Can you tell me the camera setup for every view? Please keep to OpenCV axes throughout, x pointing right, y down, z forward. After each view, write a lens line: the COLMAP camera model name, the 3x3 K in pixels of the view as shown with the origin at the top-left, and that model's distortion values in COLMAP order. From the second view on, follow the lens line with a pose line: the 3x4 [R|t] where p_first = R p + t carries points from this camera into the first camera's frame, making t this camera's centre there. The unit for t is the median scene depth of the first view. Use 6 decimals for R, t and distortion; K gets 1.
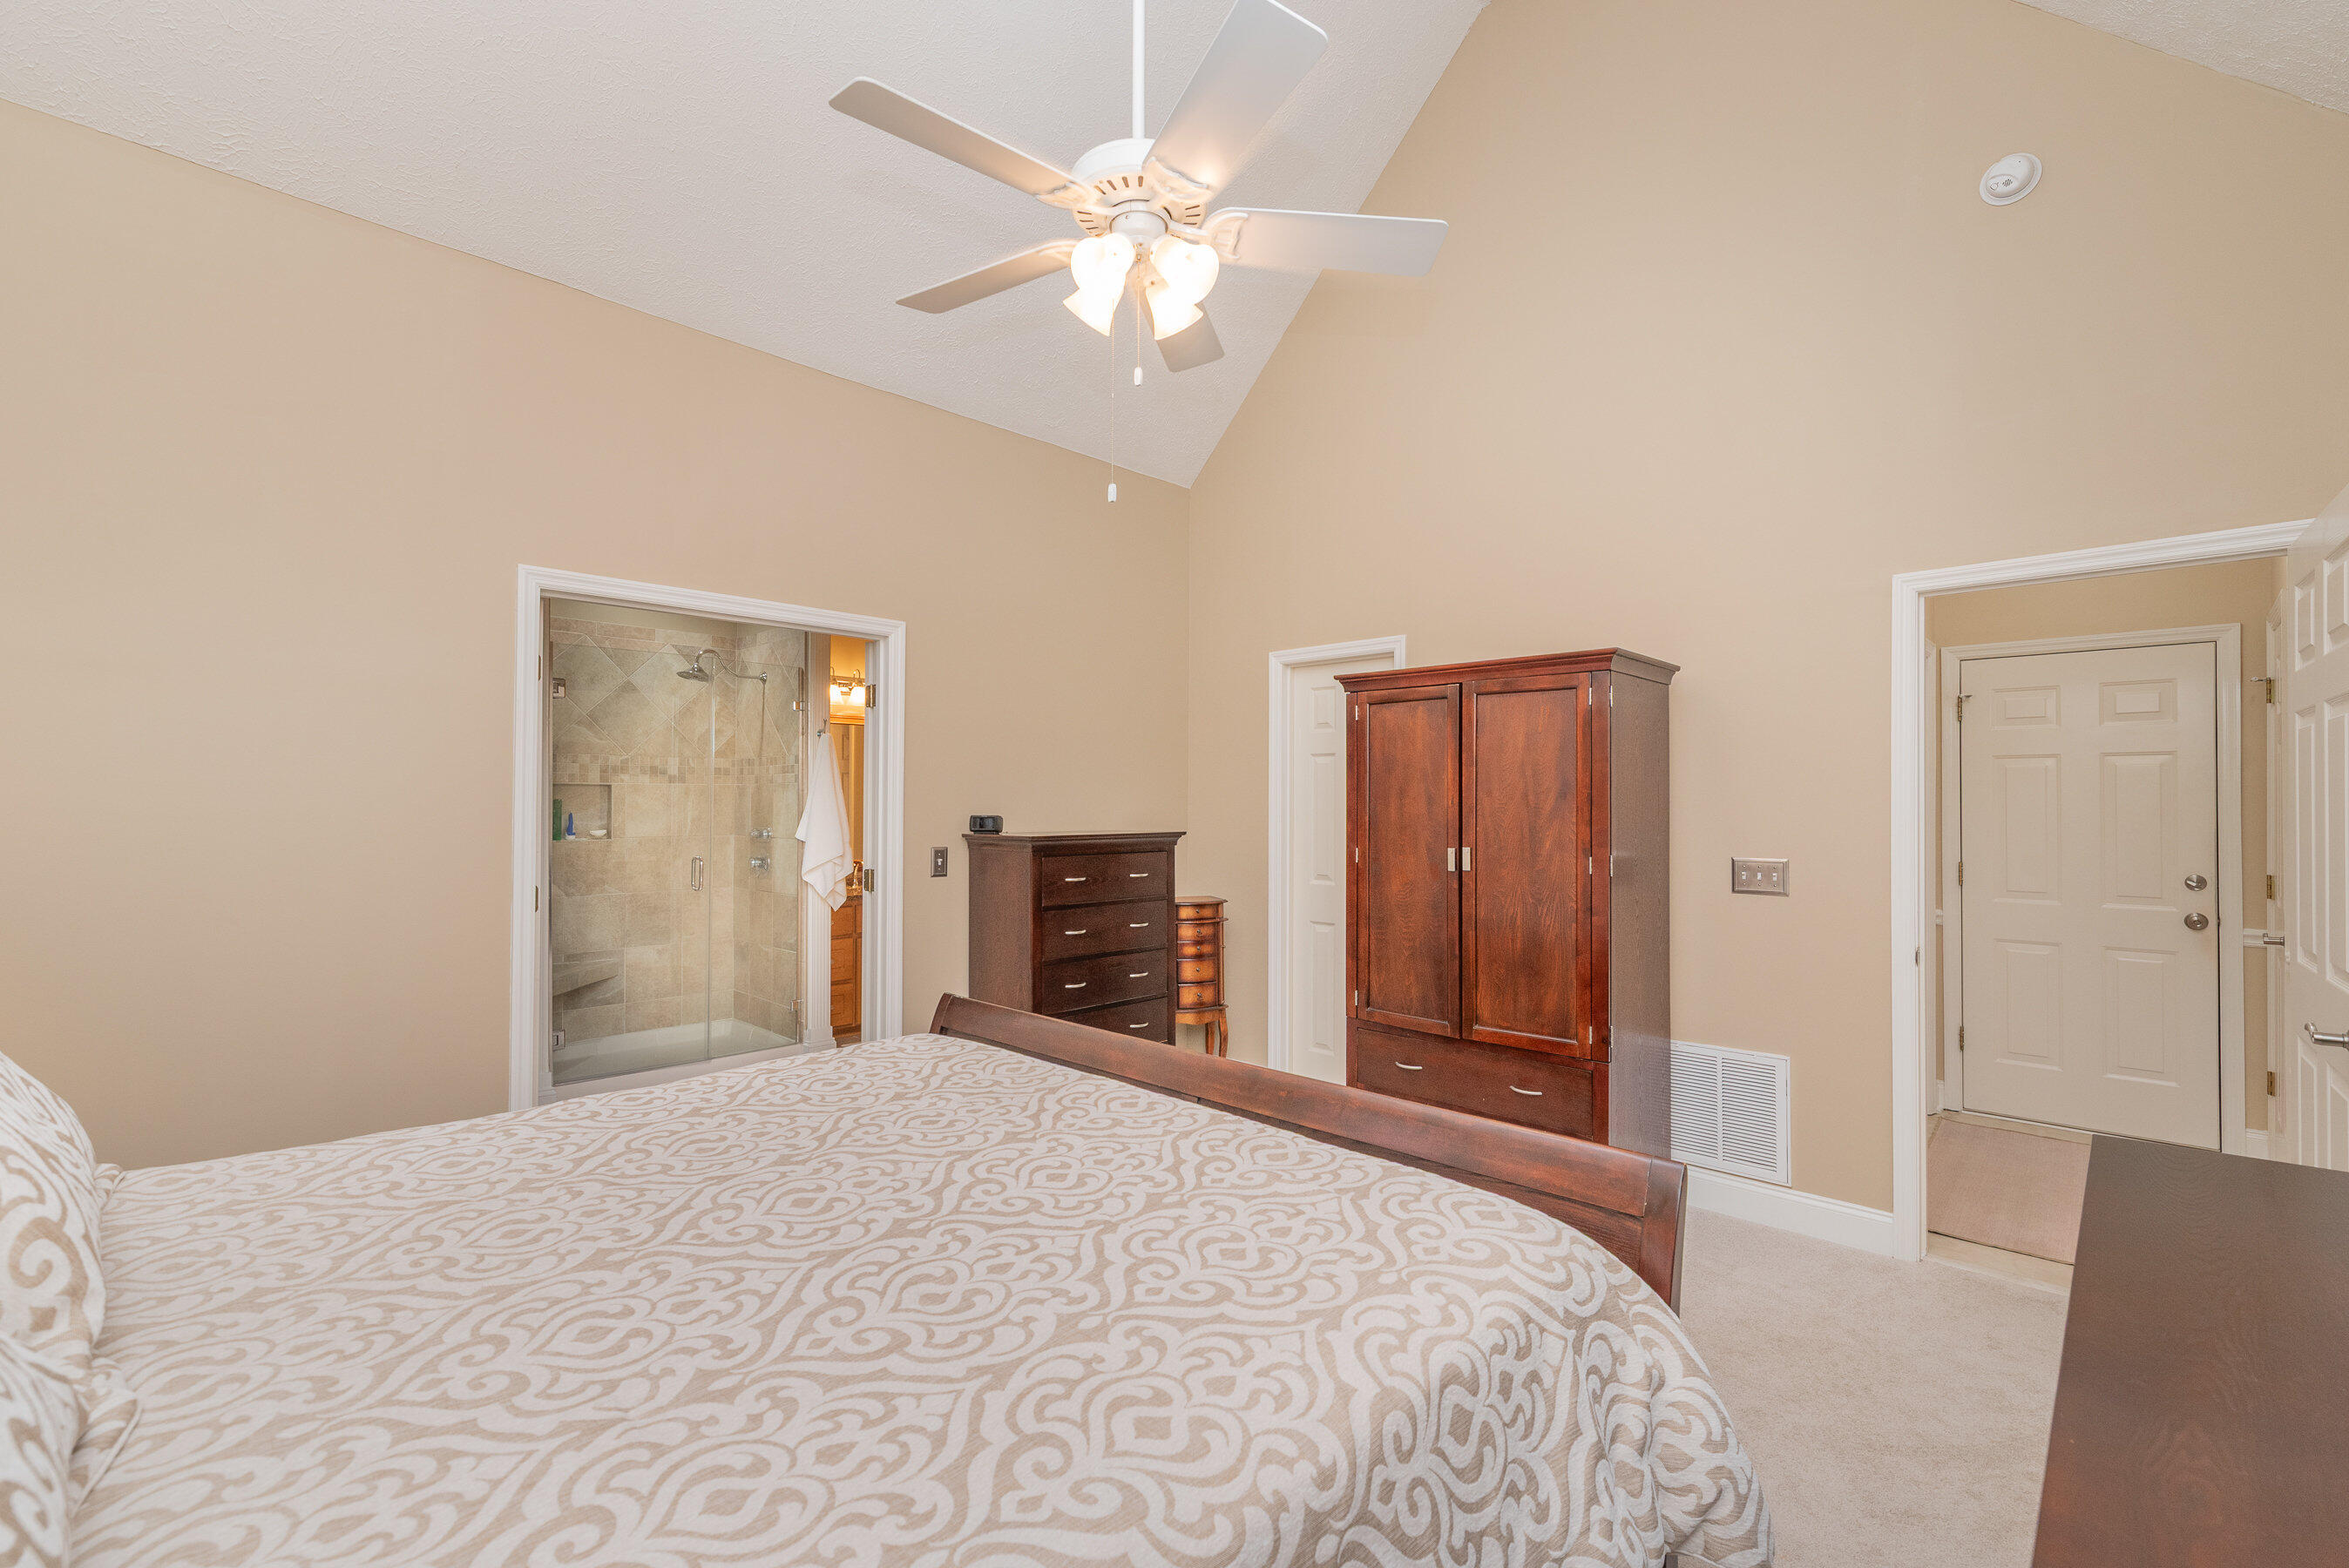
lens RADIAL K [[1040.9, 0, 1174.5], [0, 1040.9, 784.0], [0, 0, 1]] dist [-0.000299, -0.000312]
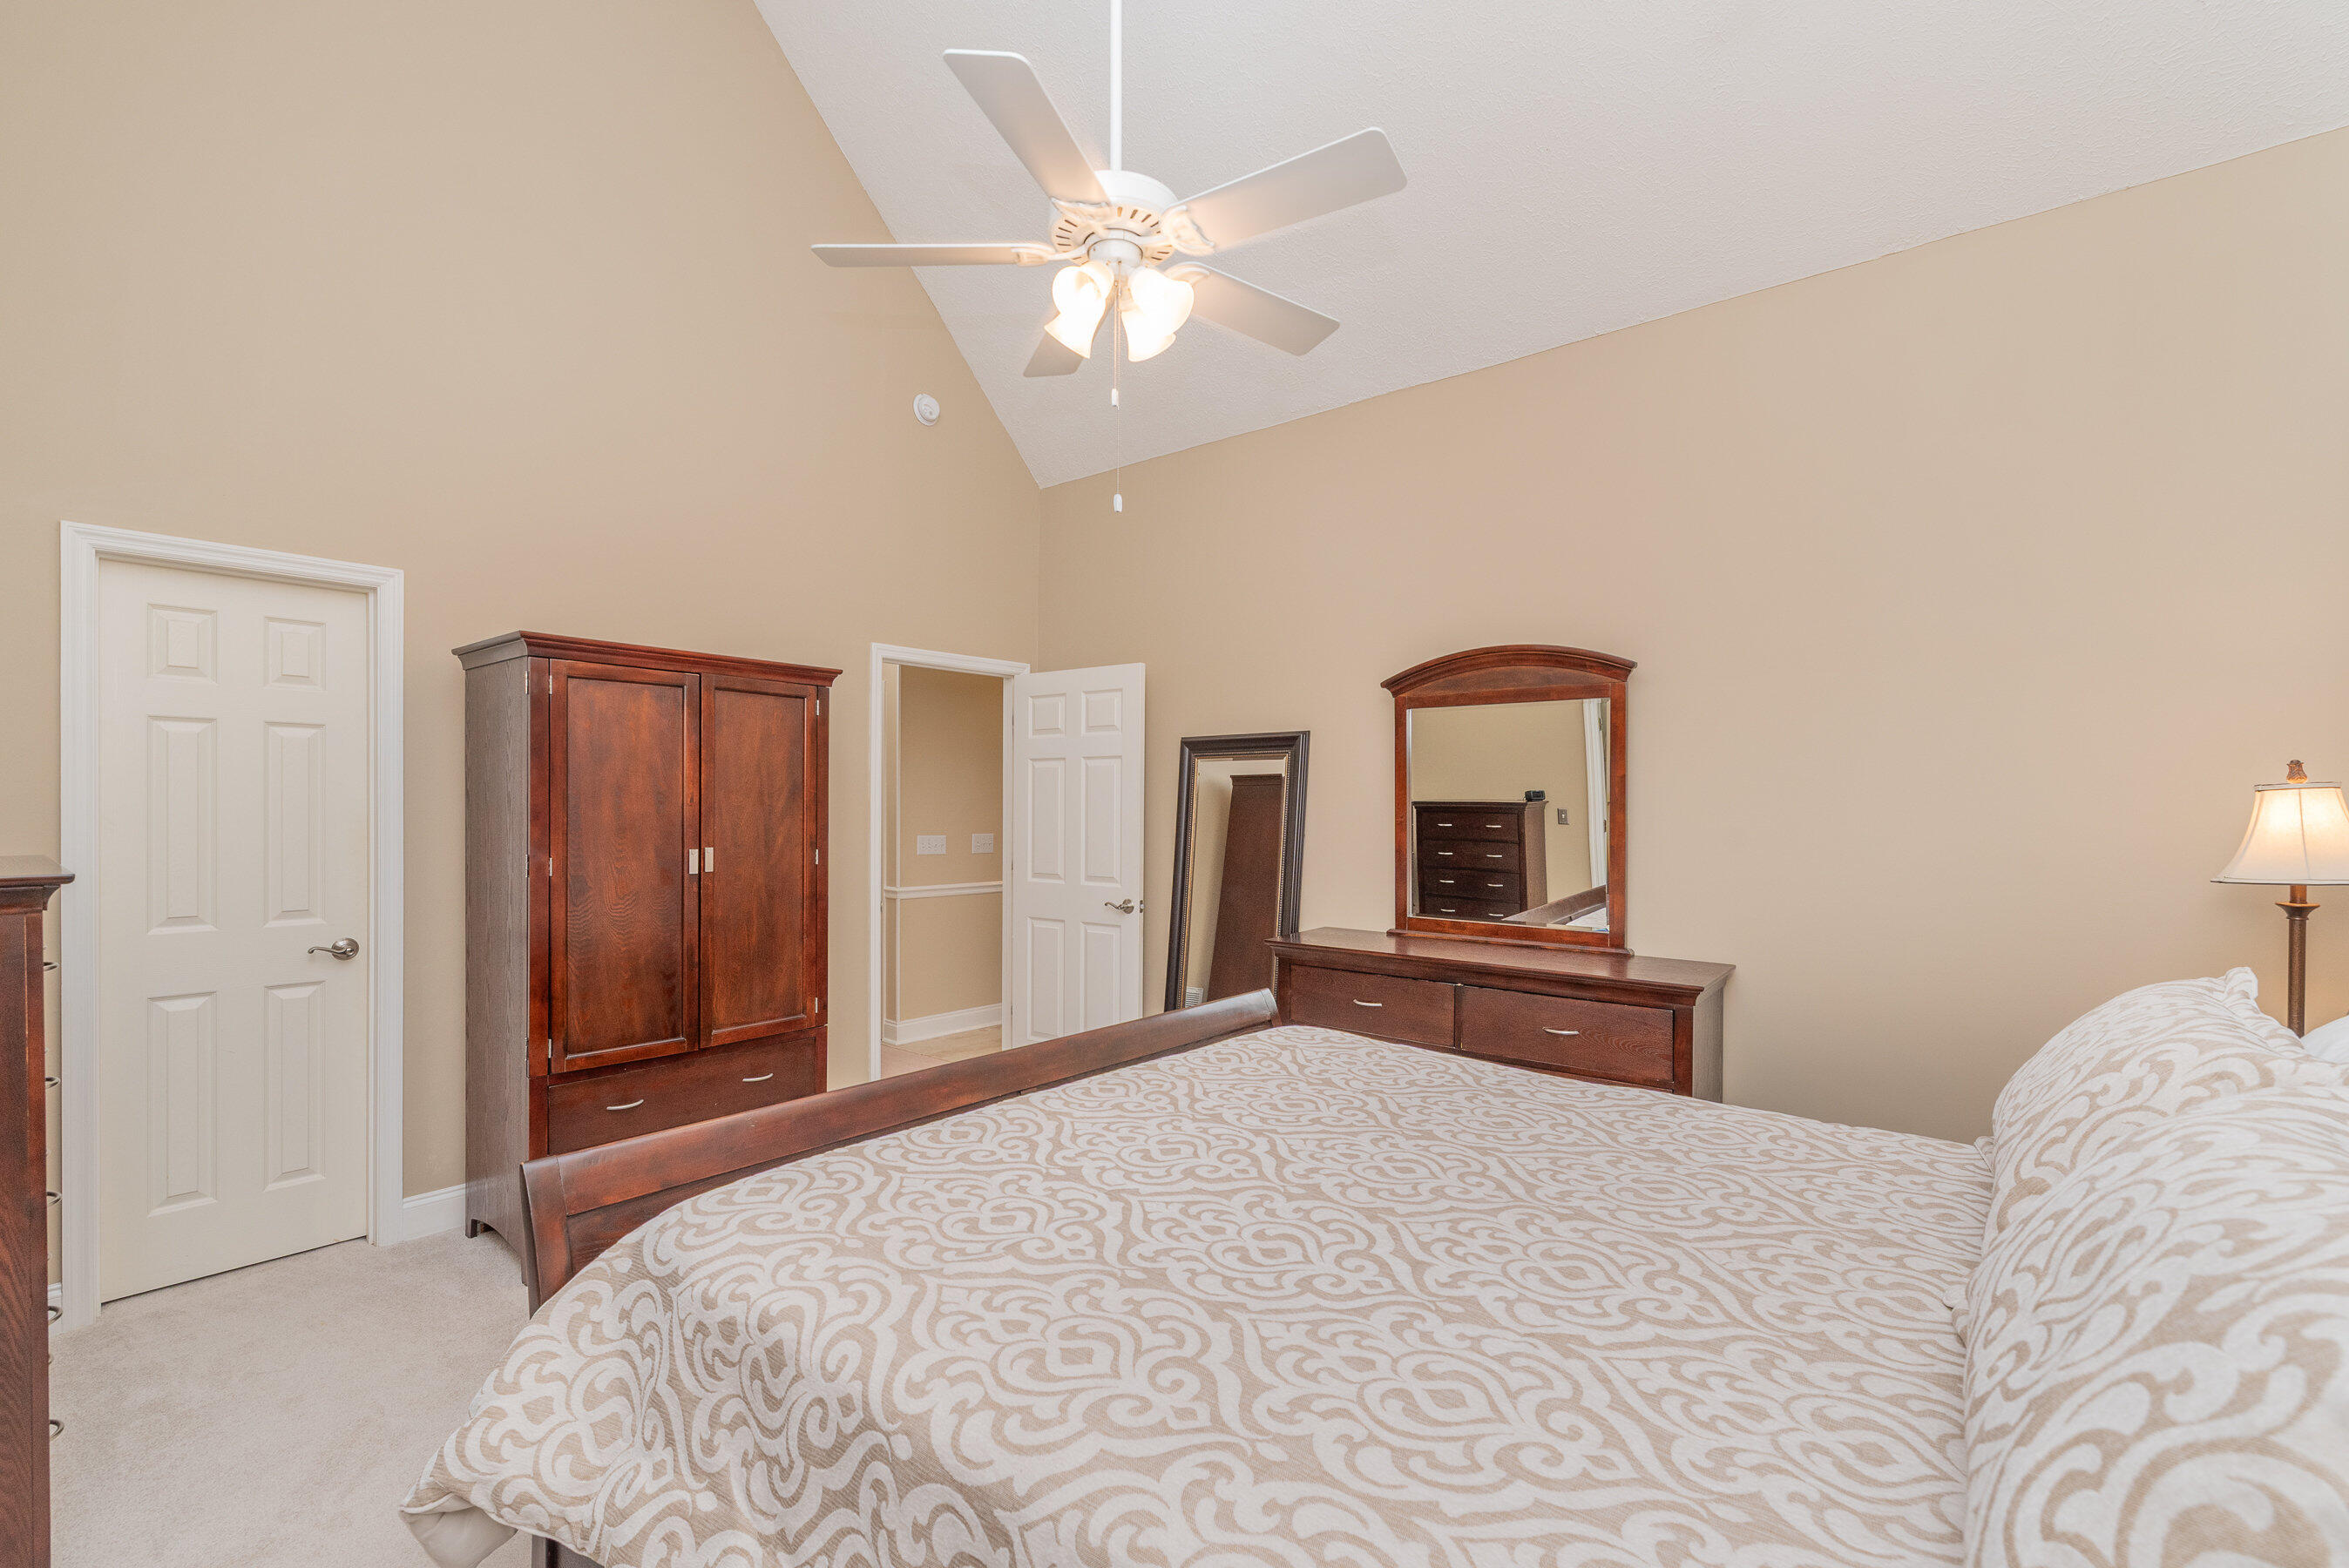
lens RADIAL K [[1026.3, 0, 1170.5], [0, 1026.3, 818.8], [0, 0, 1]] dist [0.025442, -0.000060]
pose [[-0.077458, -0.004336, 0.996986, -0.704476], [-0.017569, 0.999841, 0.002984, 0.024239], [-0.996841, -0.017285, -0.077522, 0.654727]]
